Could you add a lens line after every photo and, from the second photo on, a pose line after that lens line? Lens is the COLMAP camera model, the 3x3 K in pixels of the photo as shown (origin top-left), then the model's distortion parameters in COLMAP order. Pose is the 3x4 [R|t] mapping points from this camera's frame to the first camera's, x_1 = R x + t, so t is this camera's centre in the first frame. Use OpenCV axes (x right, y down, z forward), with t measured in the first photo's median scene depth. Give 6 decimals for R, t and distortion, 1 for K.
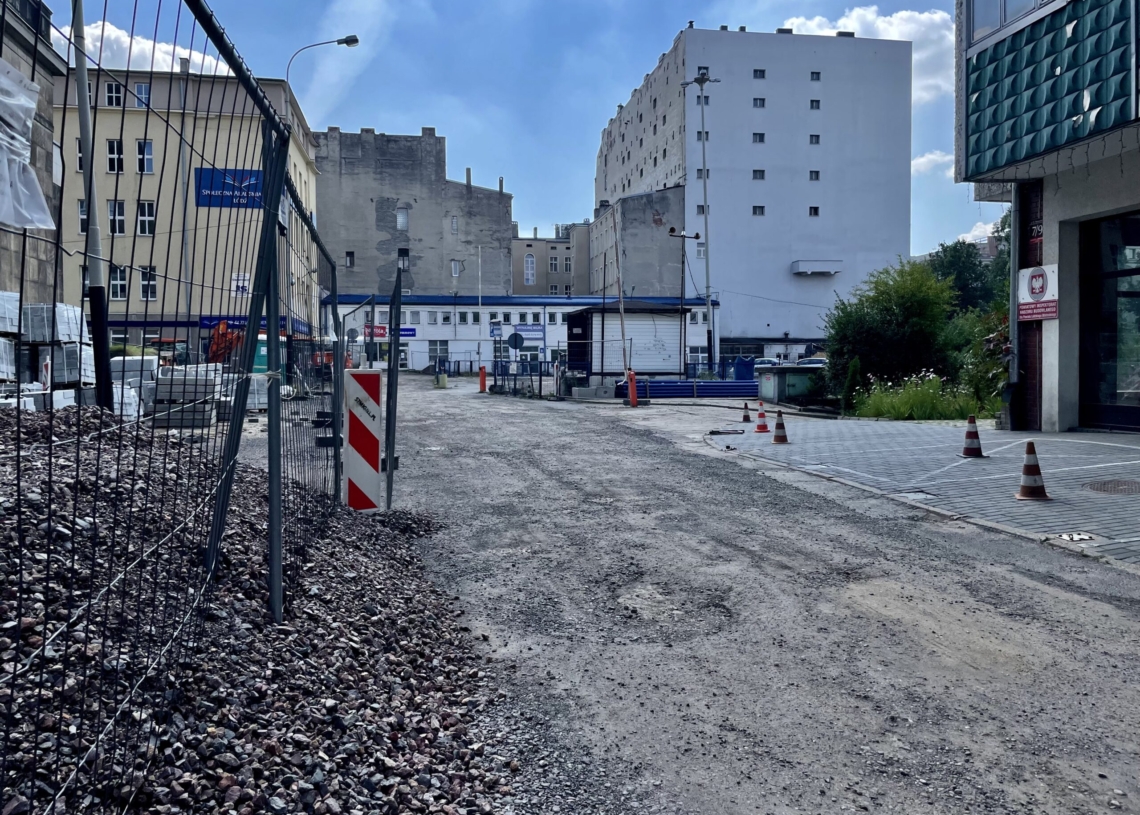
lens RADIAL K [[867.5, 0, 568.9], [0, 867.5, 405.2], [0, 0, 1]] dist [0.087999, -0.108049]
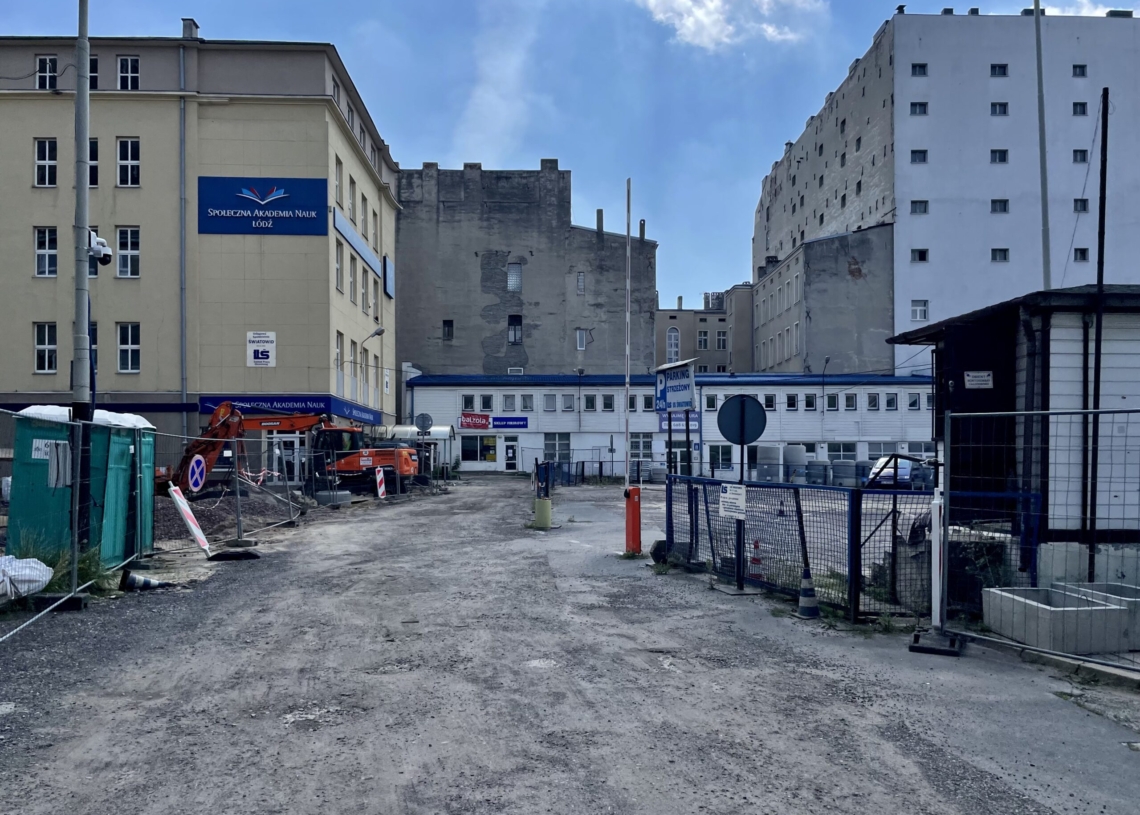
lens RADIAL K [[867.5, 0, 565.6], [0, 867.5, 428.3], [0, 0, 1]] dist [0.087999, -0.108049]
pose [[0.988683, -0.000406, -0.150020, -0.029941], [-0.012119, 0.996512, -0.082567, -0.016694], [0.149531, 0.083450, 0.985229, 0.257280]]
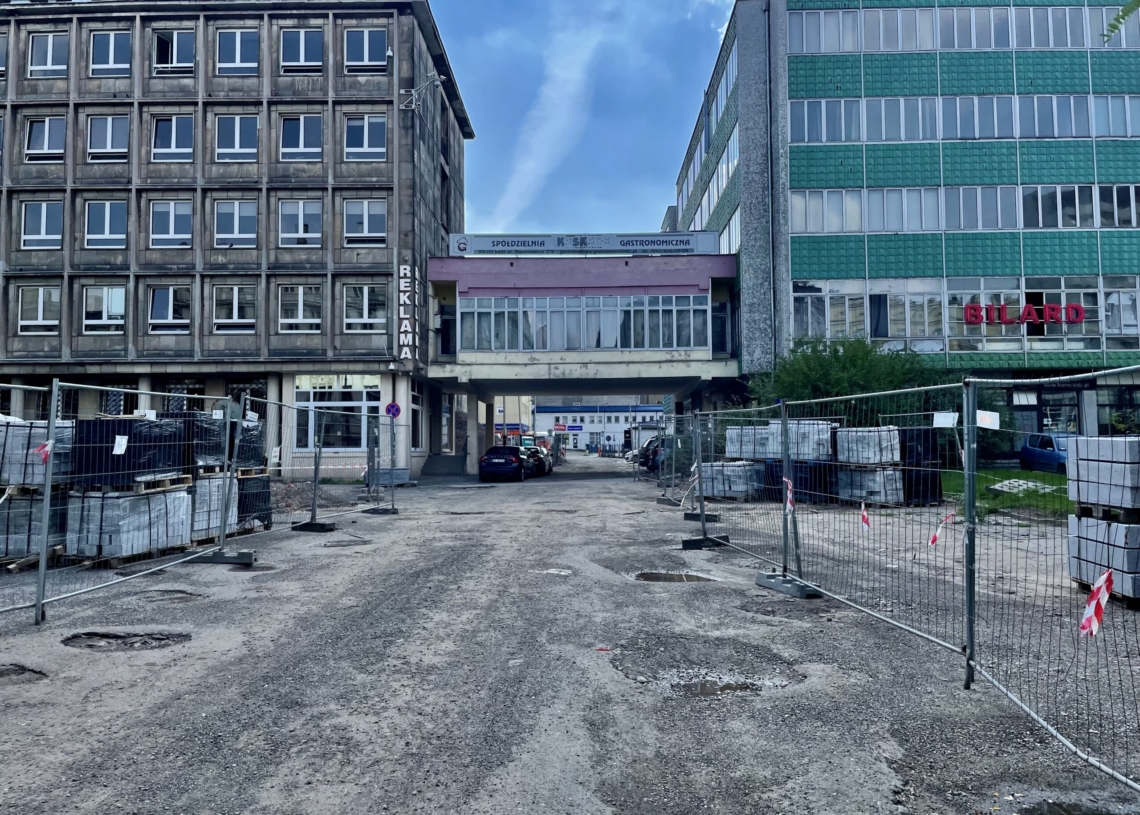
lens RADIAL K [[867.5, 0, 570.6], [0, 867.5, 413.8], [0, 0, 1]] dist [0.087999, -0.108049]
pose [[0.978352, -0.010975, -0.206654, 0.156023], [-0.005886, 0.996713, -0.080800, 0.028096], [0.206862, 0.080267, 0.975072, -0.684786]]
